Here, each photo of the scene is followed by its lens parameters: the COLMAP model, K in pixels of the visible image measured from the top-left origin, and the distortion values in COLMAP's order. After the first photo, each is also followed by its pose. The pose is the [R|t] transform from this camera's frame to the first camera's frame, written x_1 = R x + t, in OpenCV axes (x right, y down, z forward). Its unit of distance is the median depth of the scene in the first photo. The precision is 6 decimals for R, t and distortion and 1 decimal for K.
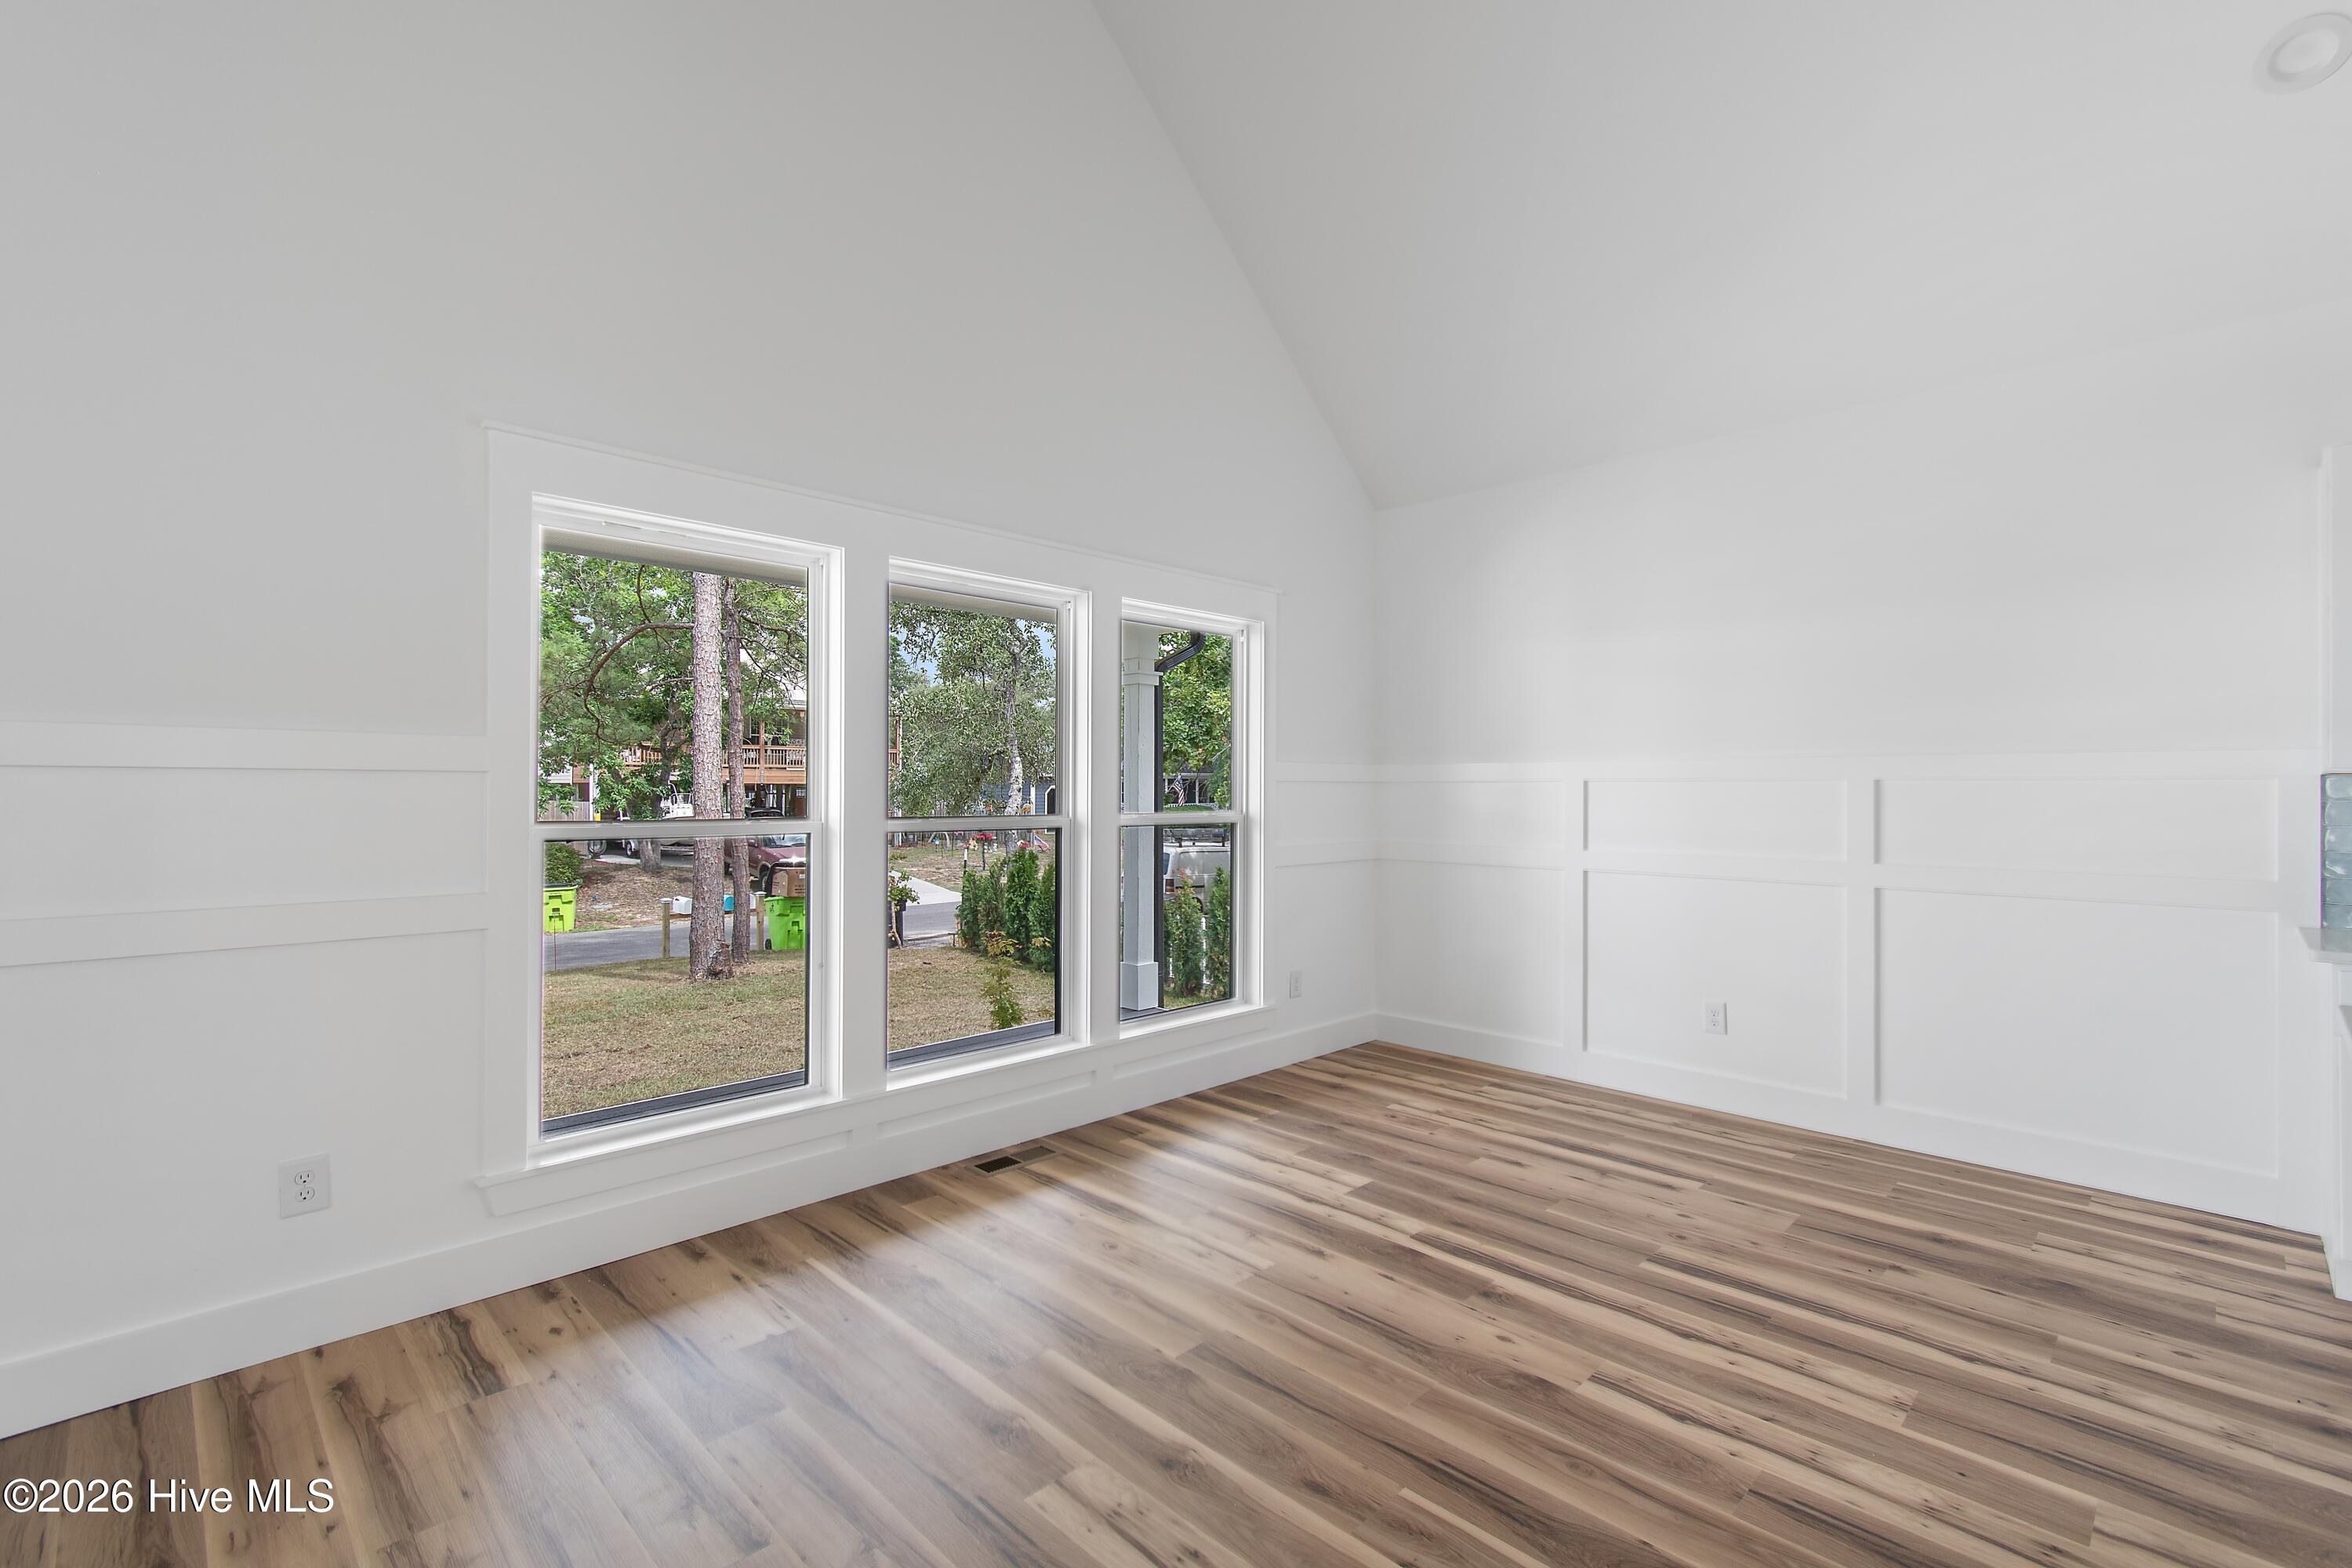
lens RADIAL K [[1054.5, 0, 1175.3], [0, 1054.5, 772.7], [0, 0, 1]] dist [0.008170, -0.002343]
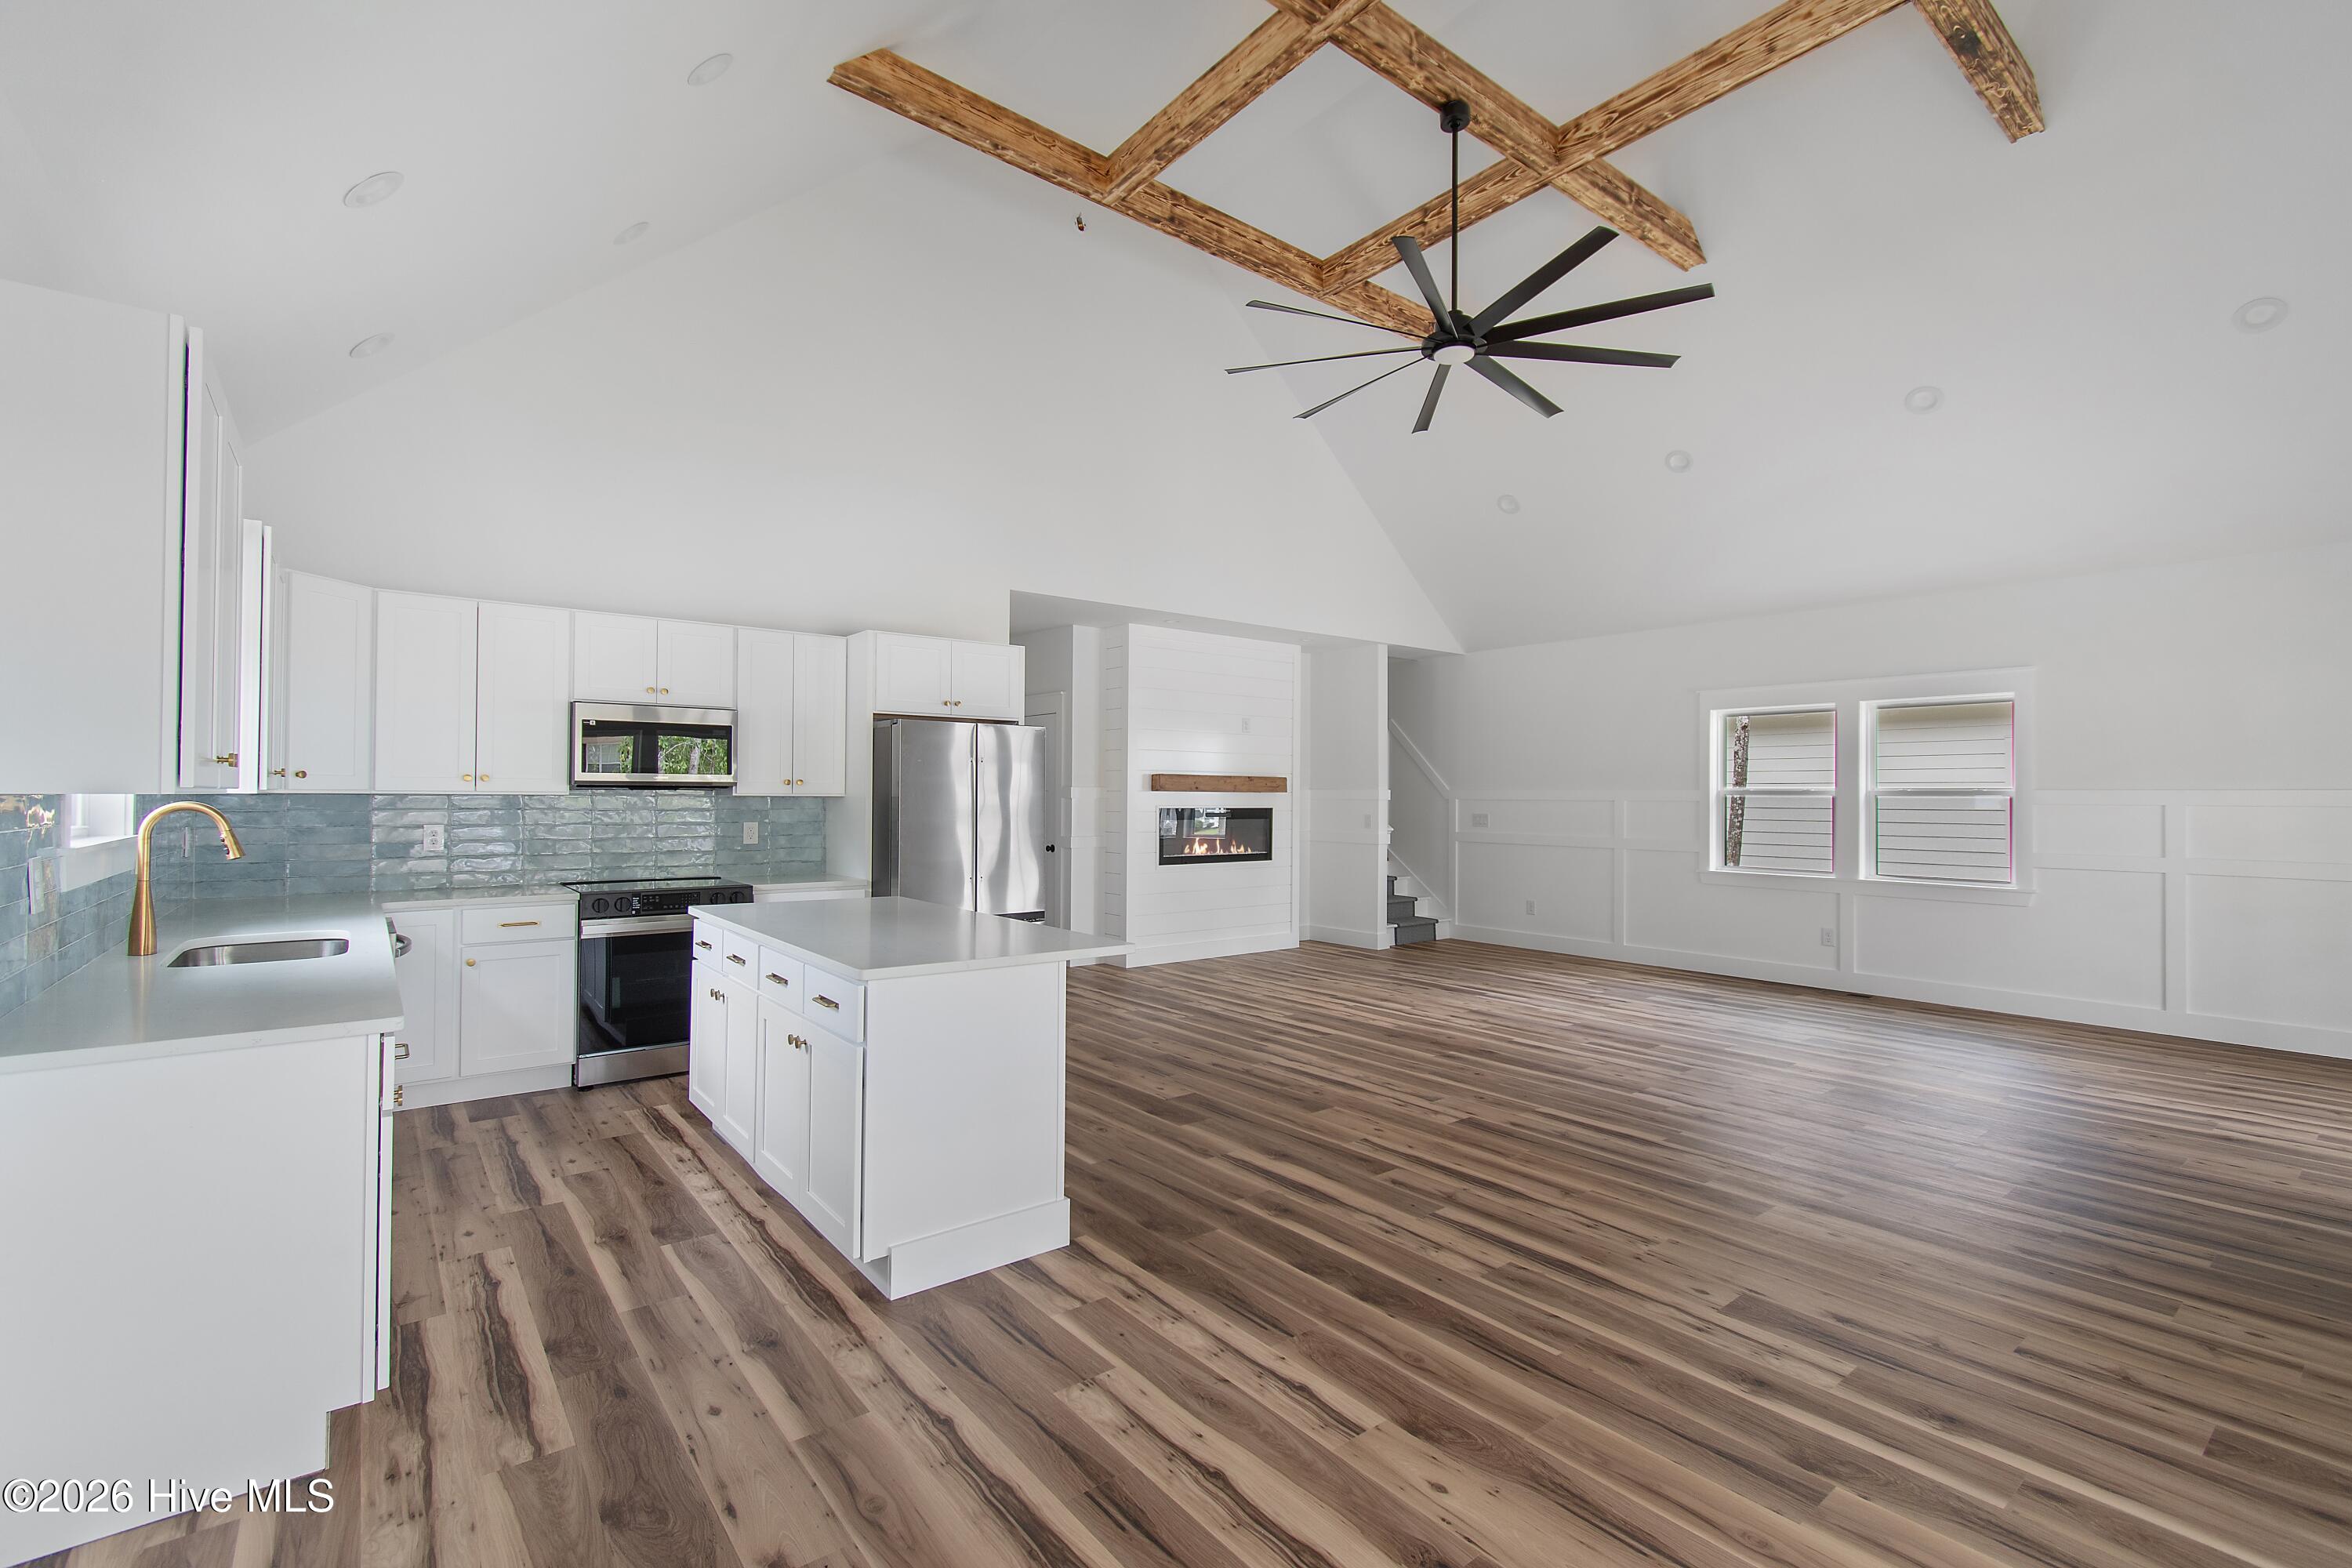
lens RADIAL K [[1054.5, 0, 1179.6], [0, 1054.5, 780.8], [0, 0, 1]] dist [0.008170, -0.002343]
pose [[-0.993826, -0.007329, 0.110704, 0.319436], [-0.010591, 0.999526, -0.028913, 0.005007], [-0.110440, -0.029908, -0.993433, 1.400012]]
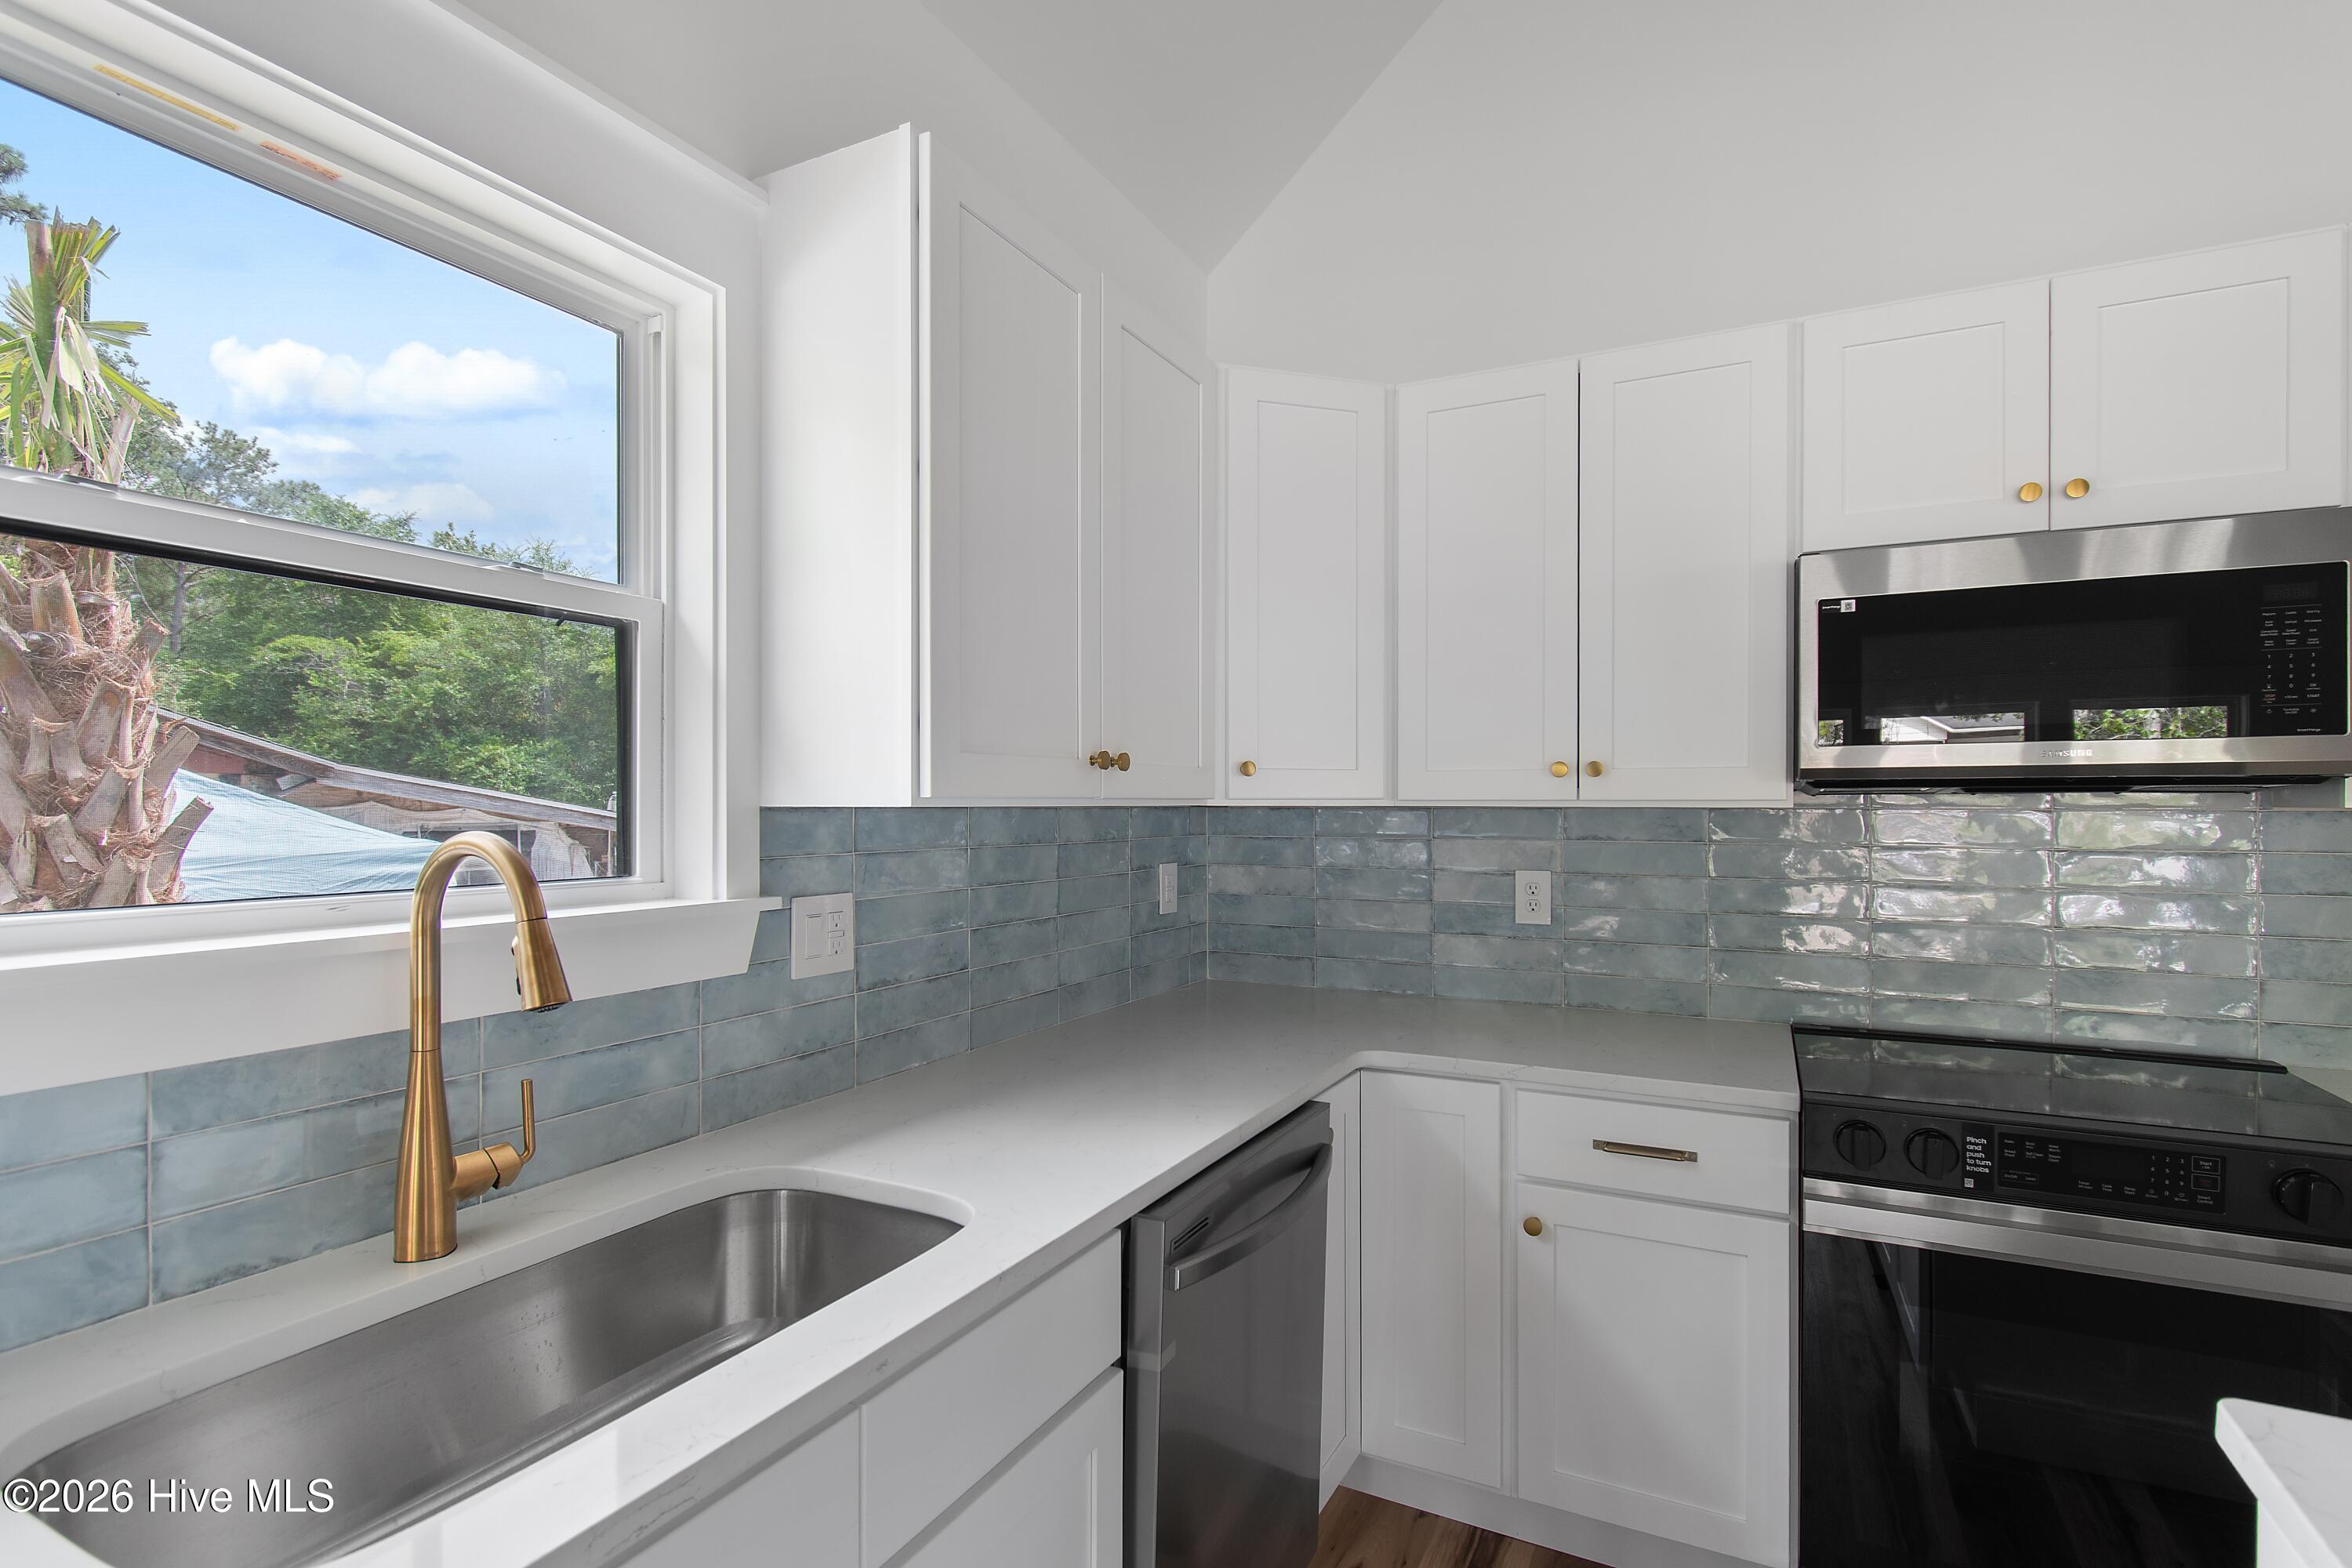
lens RADIAL K [[1112.5, 0, 1181.4], [0, 1112.5, 806.0], [0, 0, 1]] dist [-0.002305, -0.000125]
pose [[-0.316455, -0.006543, 0.948585, 0.883357], [-0.016476, 0.999863, 0.001400, -0.005691], [-0.948464, -0.015185, -0.316519, 0.506890]]
